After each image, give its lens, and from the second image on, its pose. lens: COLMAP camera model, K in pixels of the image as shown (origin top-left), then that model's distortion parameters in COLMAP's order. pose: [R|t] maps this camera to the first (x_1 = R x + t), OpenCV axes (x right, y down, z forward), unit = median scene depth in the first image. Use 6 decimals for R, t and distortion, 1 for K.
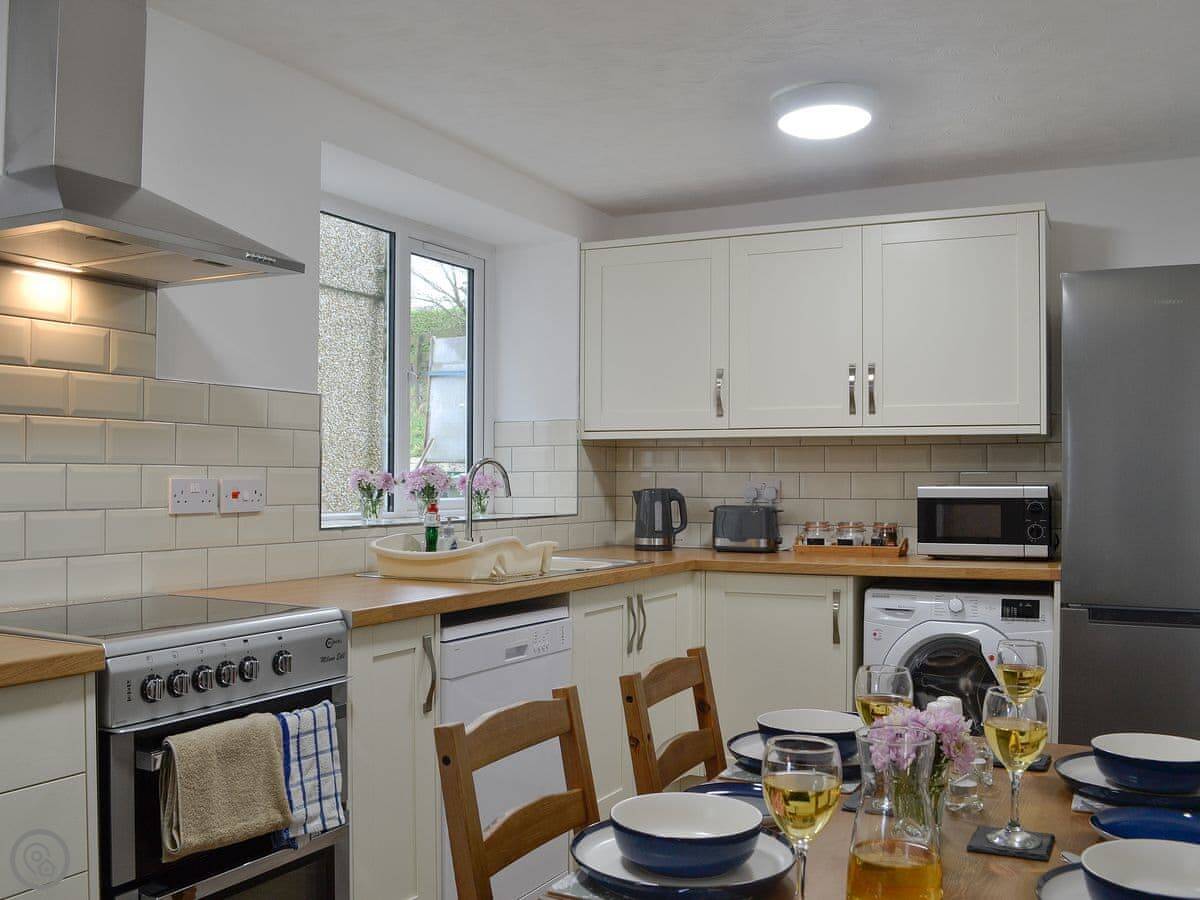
lens RADIAL K [[1115.2, 0, 600.0], [0, 1115.2, 450.0], [0, 0, 1]] dist [-0.076885, 0.008244]
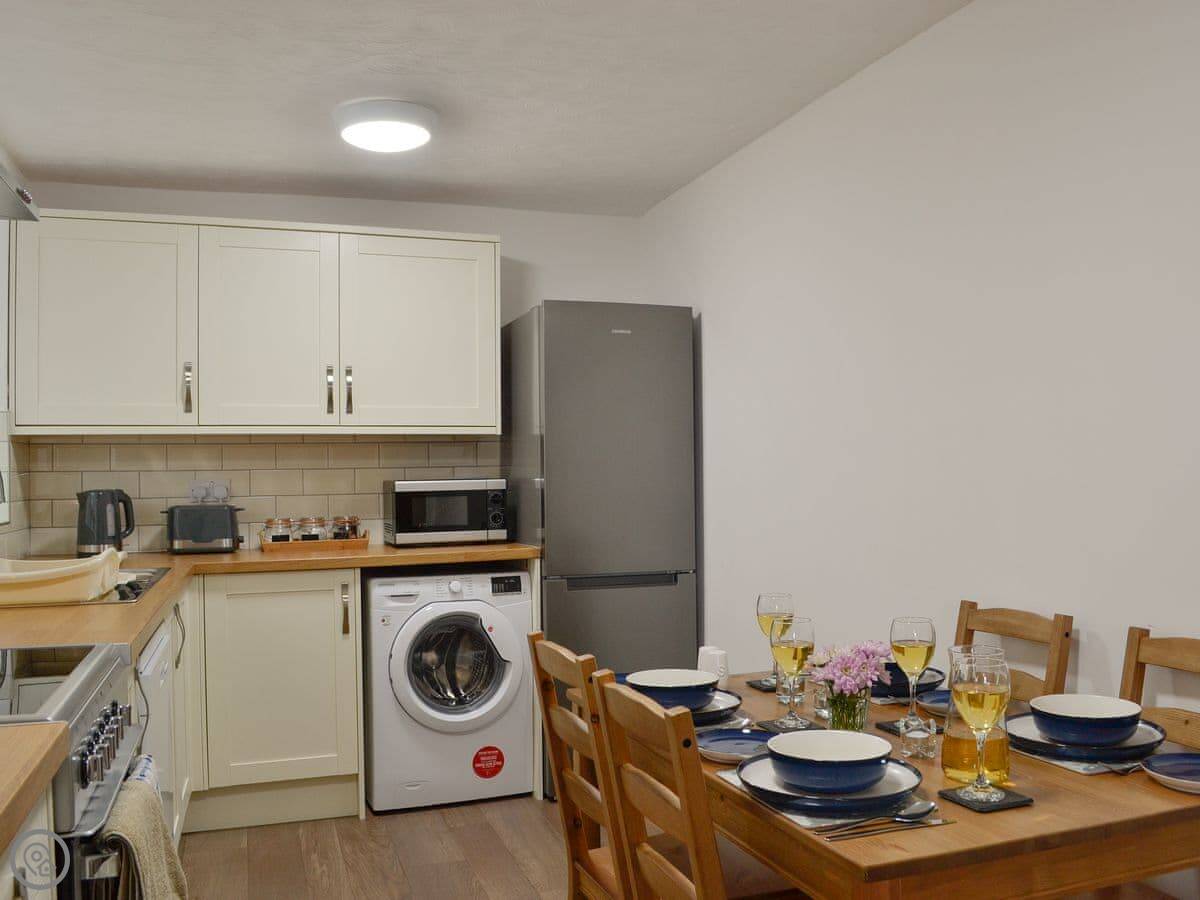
lens RADIAL K [[1064.6, 0, 601.5], [0, 1064.6, 466.6], [0, 0, 1]] dist [-0.111240, 0.005808]
pose [[0.682926, -0.009488, 0.730426, -0.322140], [-0.002802, 0.999874, 0.015608, 0.001494], [-0.730482, -0.012706, 0.682814, 0.140180]]
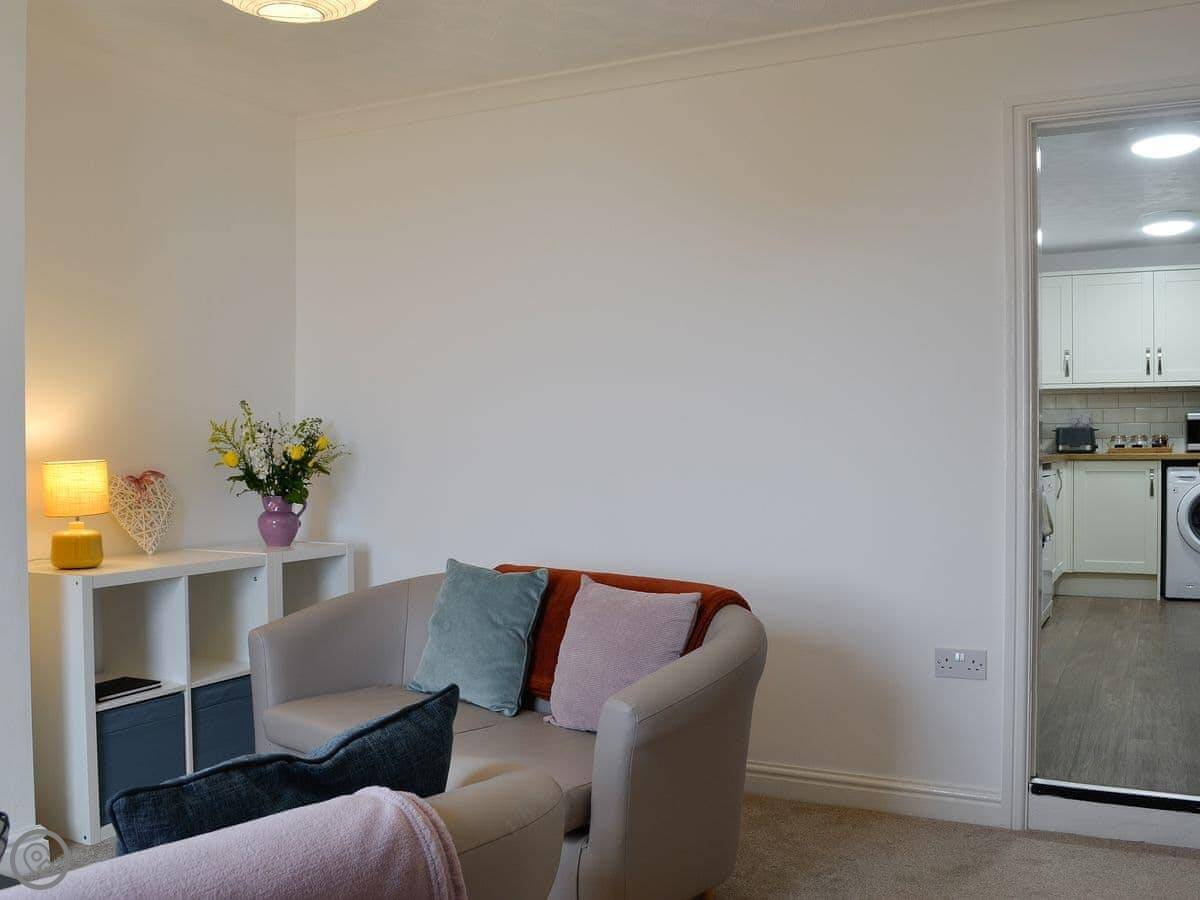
lens RADIAL K [[1115.2, 0, 600.0], [0, 1115.2, 450.0], [0, 0, 1]] dist [-0.076885, 0.008244]
pose [[0.999714, -0.006955, 0.022890, -0.720442], [0.006283, 0.999551, 0.029300, 0.033083], [-0.023084, -0.029148, 0.999309, -0.787401]]
